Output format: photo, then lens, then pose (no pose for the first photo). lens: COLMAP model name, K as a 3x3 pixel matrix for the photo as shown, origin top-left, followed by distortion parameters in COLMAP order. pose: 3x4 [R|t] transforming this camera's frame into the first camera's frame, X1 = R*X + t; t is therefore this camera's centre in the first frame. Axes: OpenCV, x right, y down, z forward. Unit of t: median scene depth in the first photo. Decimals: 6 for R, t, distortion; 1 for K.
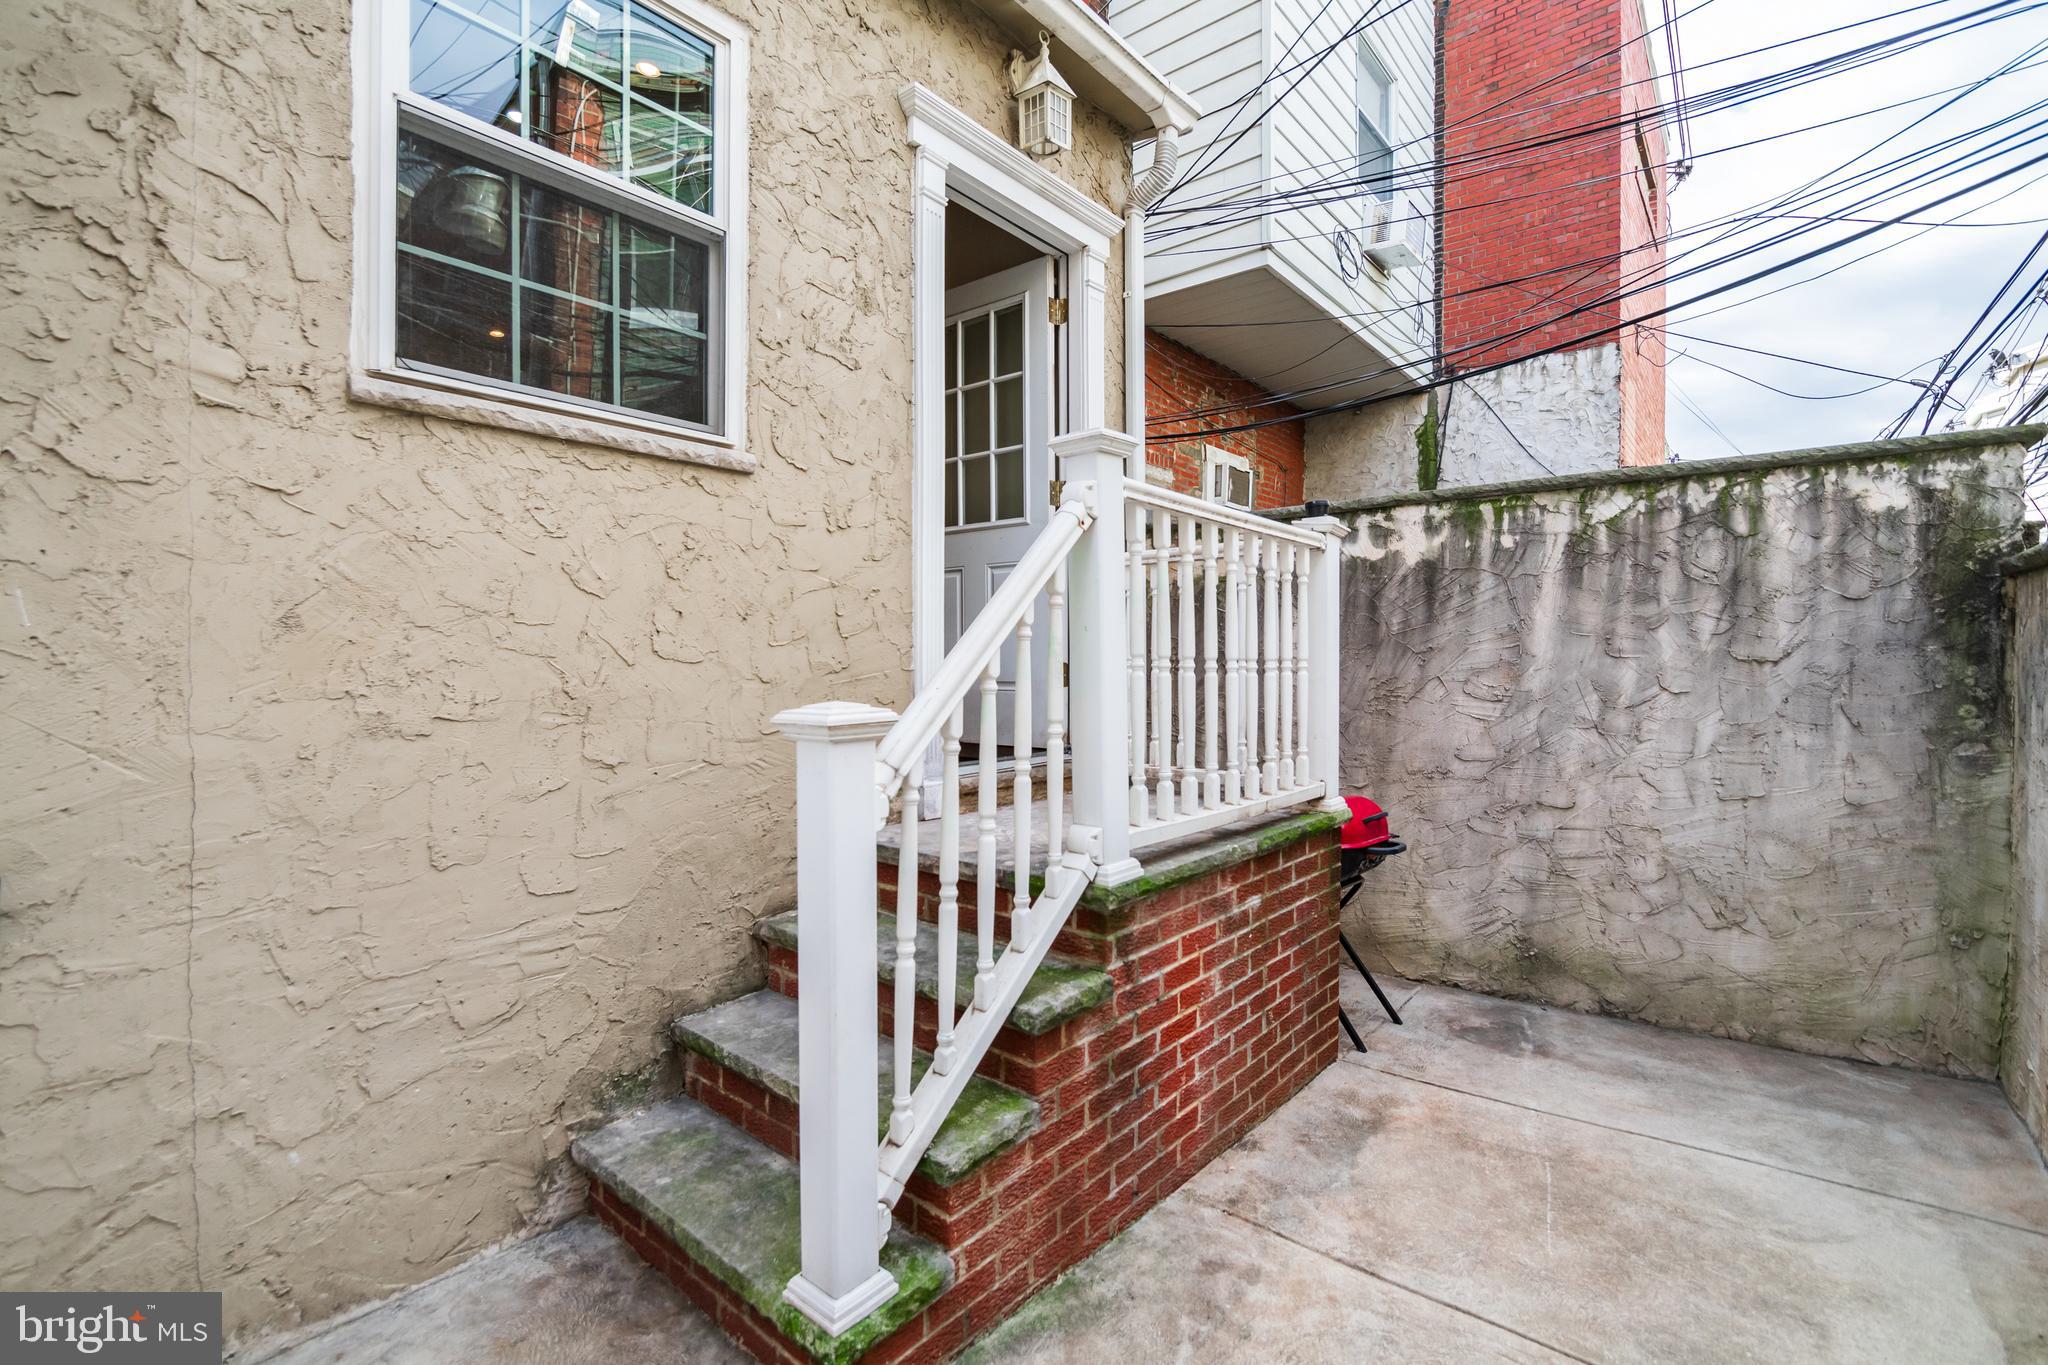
lens RADIAL K [[930.5, 0, 1024.2], [0, 930.5, 671.8], [0, 0, 1]] dist [-0.008437, 0.002432]
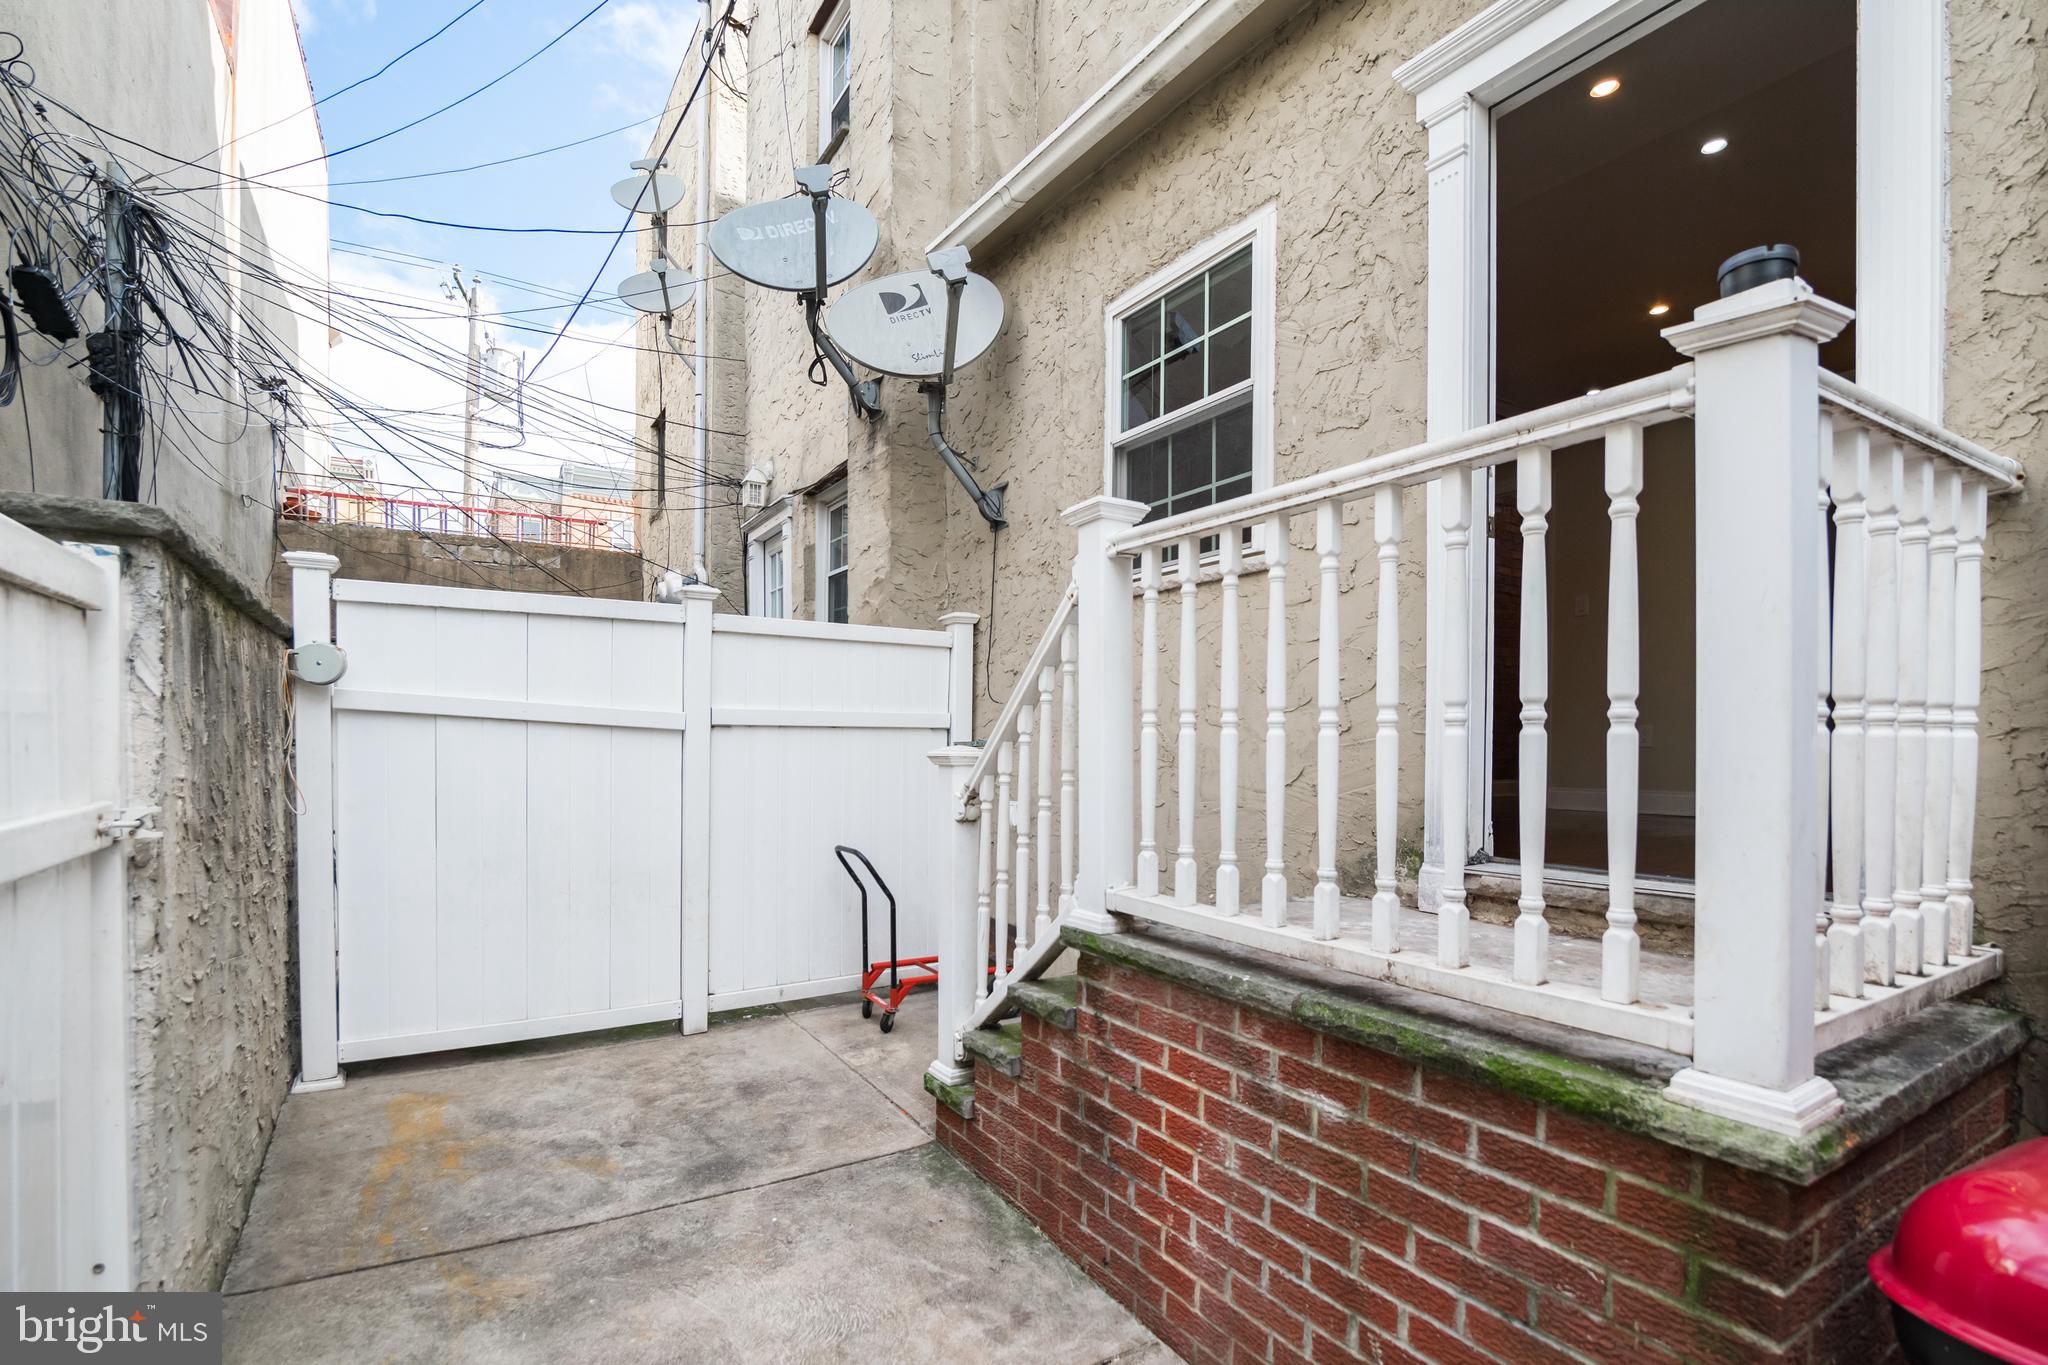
lens RADIAL K [[930.5, 0, 983.6], [0, 930.5, 741.6], [0, 0, 1]] dist [-0.008437, 0.002432]
pose [[-0.336137, -0.001456, -0.941812, 1.015432], [-0.019701, 0.999791, 0.005486, 0.011161], [0.941607, 0.020398, -0.336095, 1.121679]]
